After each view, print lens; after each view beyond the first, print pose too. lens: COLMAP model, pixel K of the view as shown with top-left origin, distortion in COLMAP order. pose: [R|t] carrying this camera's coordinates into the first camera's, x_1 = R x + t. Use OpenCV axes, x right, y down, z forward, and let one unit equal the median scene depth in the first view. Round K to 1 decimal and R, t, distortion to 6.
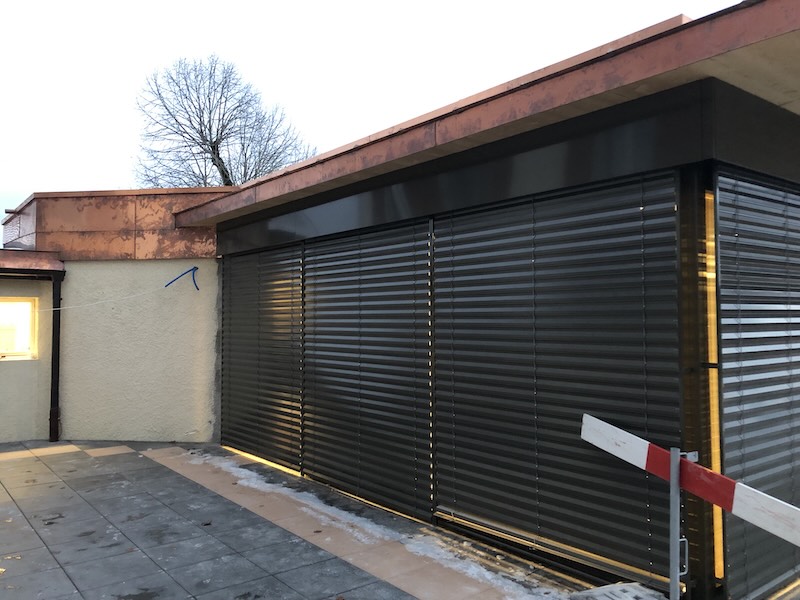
lens RADIAL K [[652.2, 0, 400.0], [0, 652.2, 300.0], [0, 0, 1]] dist [0.001438, -0.001278]
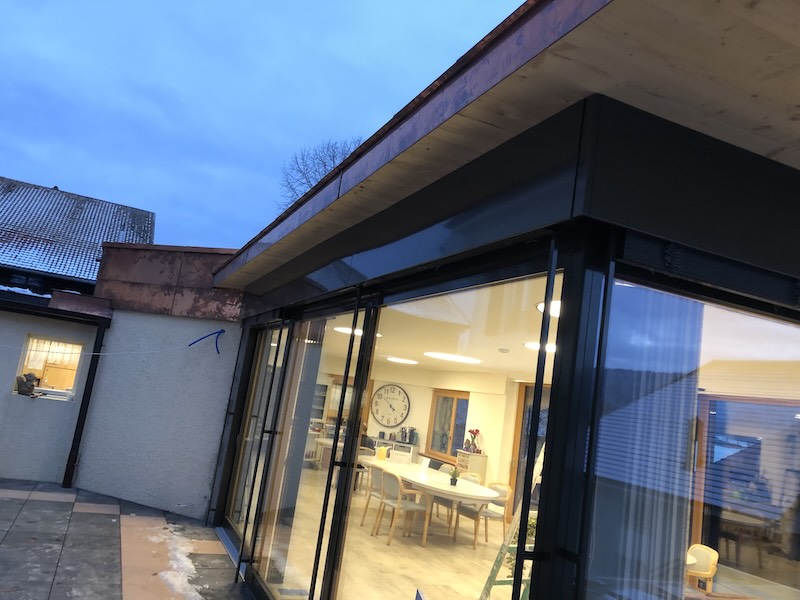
lens RADIAL K [[652.2, 0, 400.0], [0, 652.2, 300.0], [0, 0, 1]] dist [0.001438, -0.001278]
pose [[0.957043, 0.106295, -0.269758, 0.189410], [-0.143834, 0.981878, -0.123397, -0.012679], [0.251753, 0.156897, 0.954989, 0.141868]]
